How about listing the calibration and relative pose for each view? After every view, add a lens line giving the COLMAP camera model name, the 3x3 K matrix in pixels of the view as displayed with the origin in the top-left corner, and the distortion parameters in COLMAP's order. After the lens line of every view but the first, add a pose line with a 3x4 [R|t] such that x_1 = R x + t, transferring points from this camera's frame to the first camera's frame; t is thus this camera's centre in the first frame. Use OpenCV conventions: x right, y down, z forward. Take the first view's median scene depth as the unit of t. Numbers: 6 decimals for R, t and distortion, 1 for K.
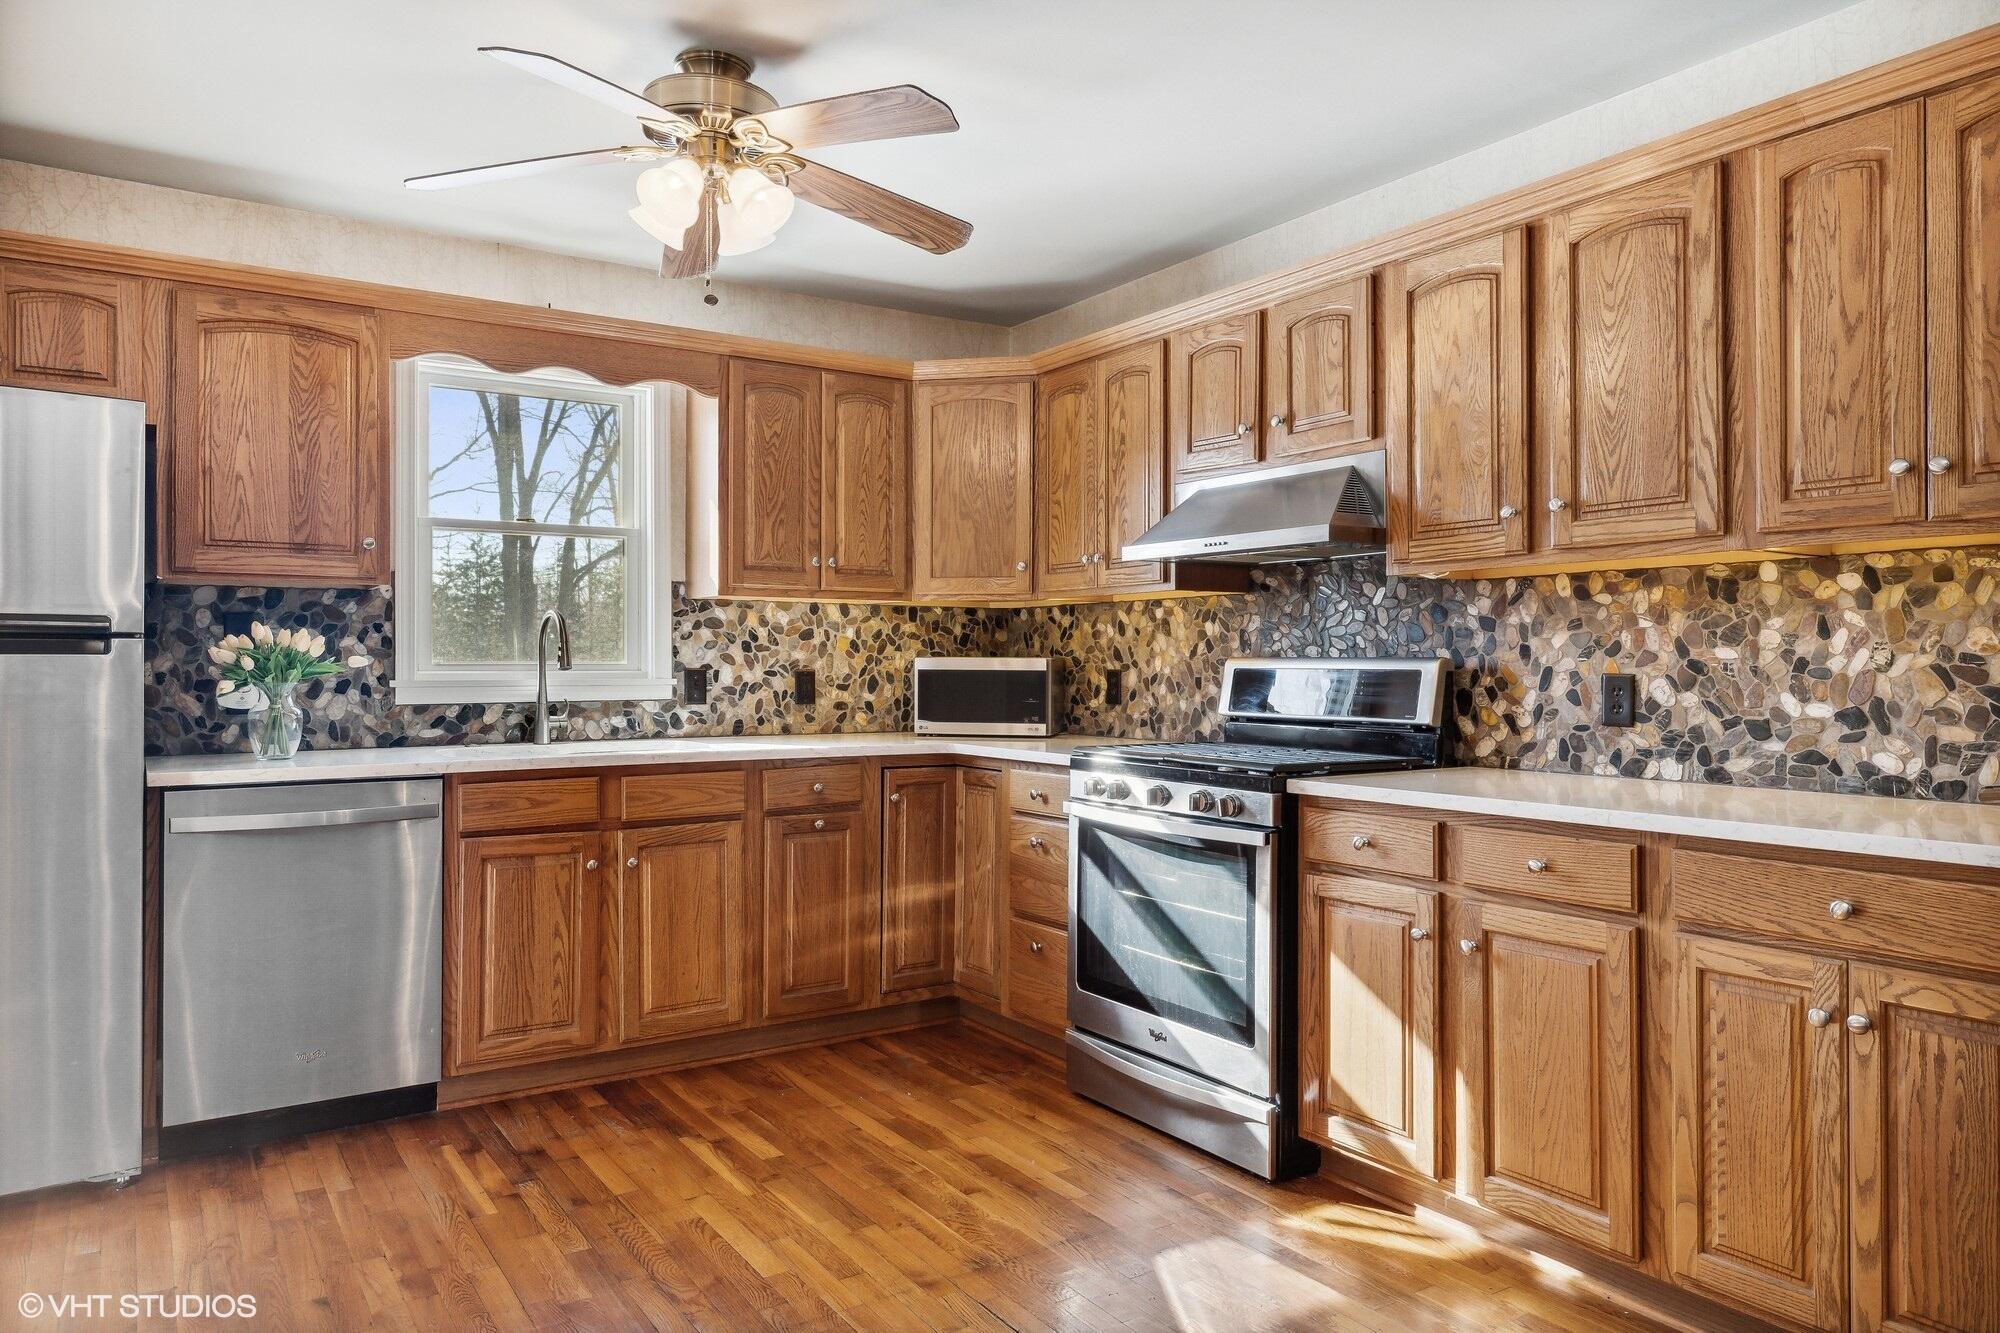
lens RADIAL K [[1339.6, 0, 1000.0], [0, 1339.6, 666.5], [0, 0, 1]] dist [0.000290, -0.000358]
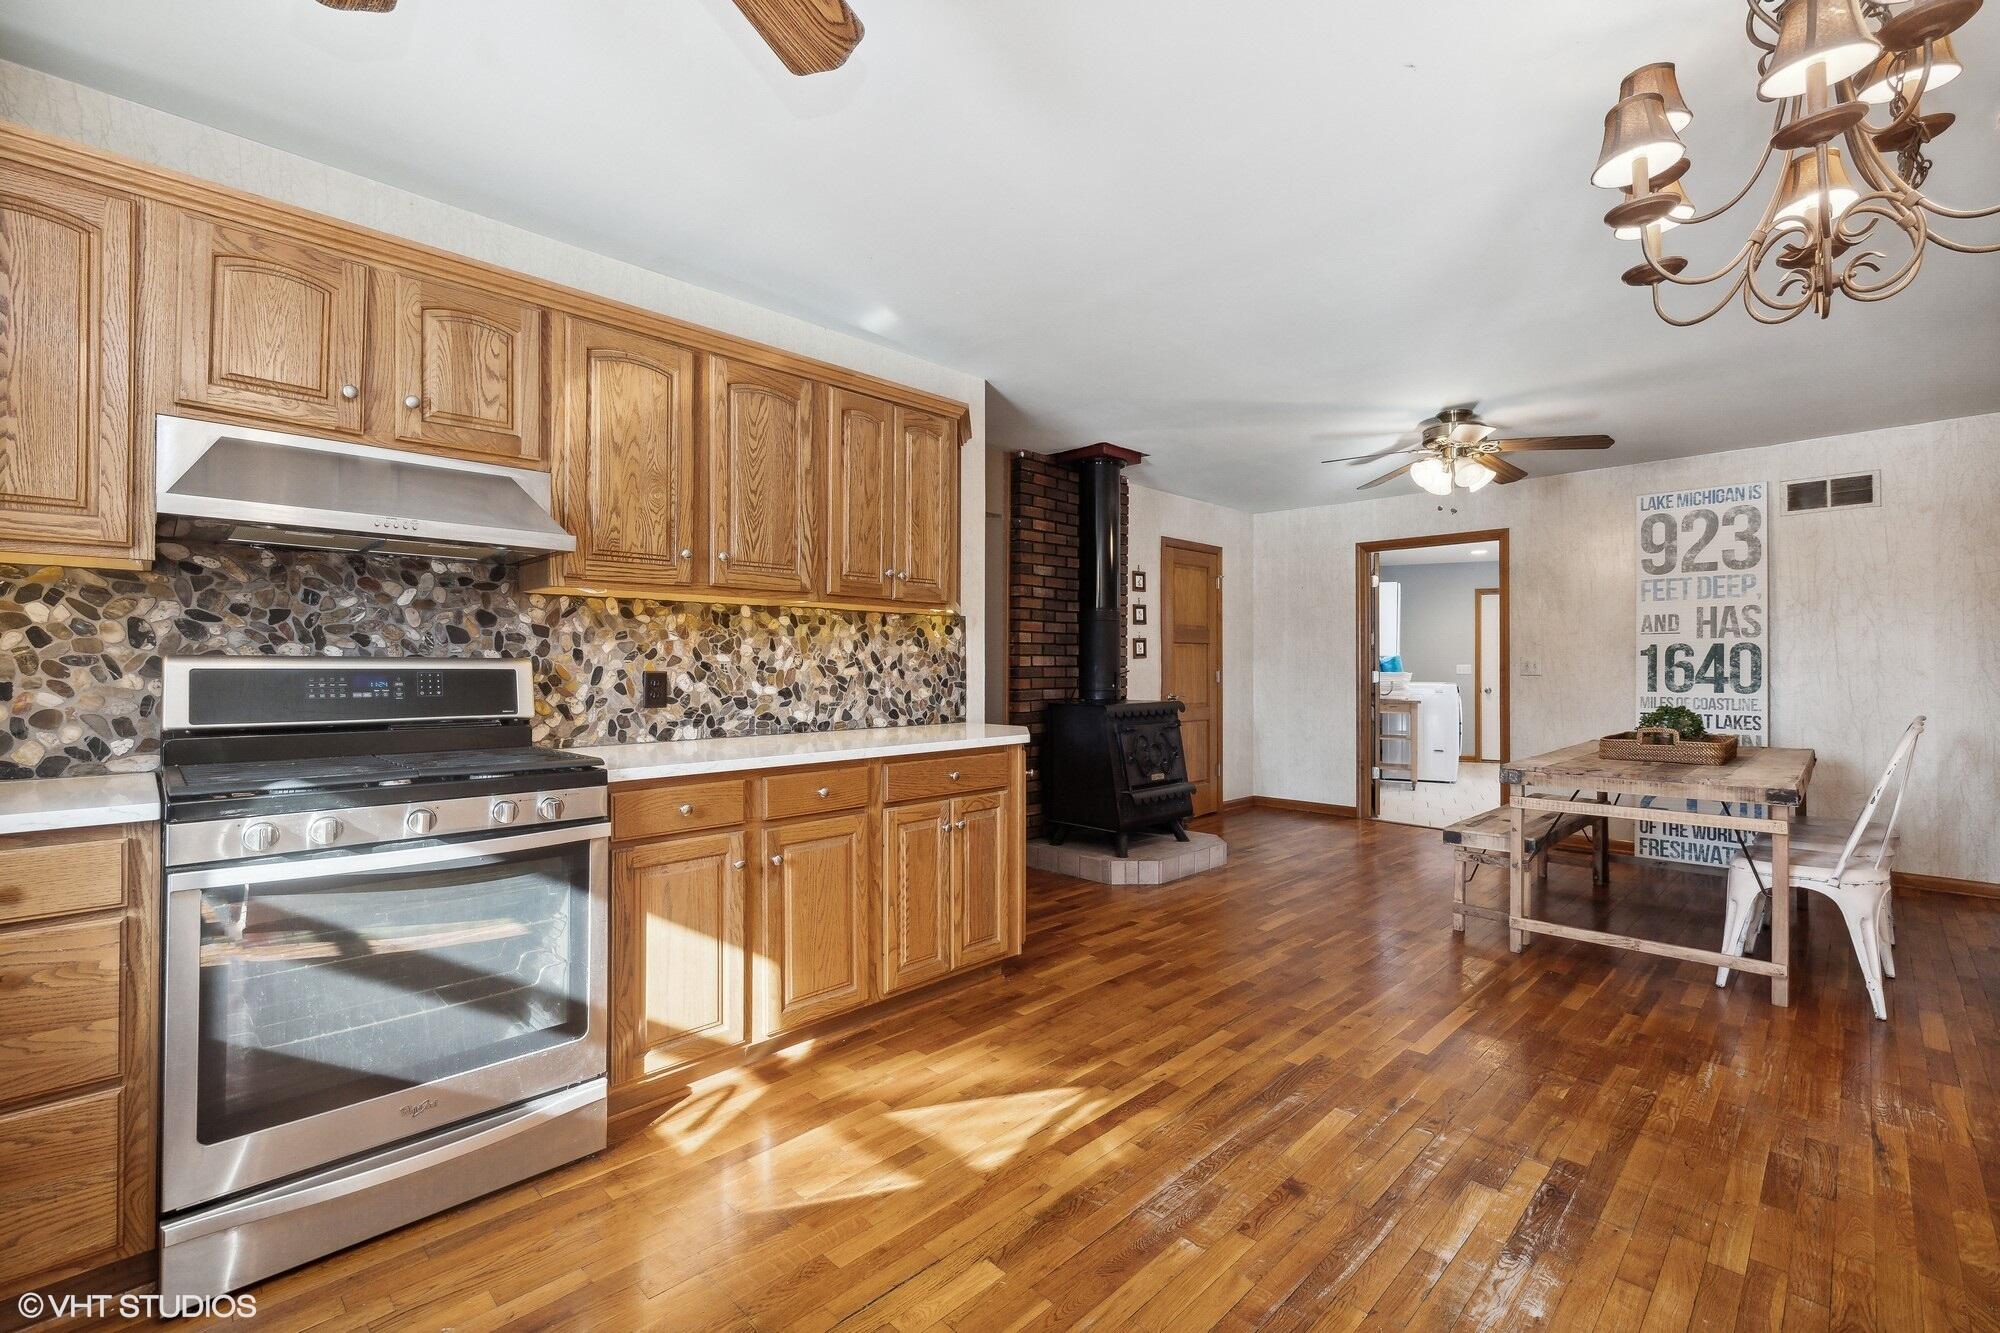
lens RADIAL K [[858.7, 0, 1000.0], [0, 858.7, 666.5], [0, 0, 1]] dist [-0.000795, -0.000254]
pose [[-0.204893, -0.000487, 0.978784, -0.540849], [0.000539, 1.000000, 0.000610, -0.000102], [-0.978784, 0.000652, -0.204893, 0.849640]]
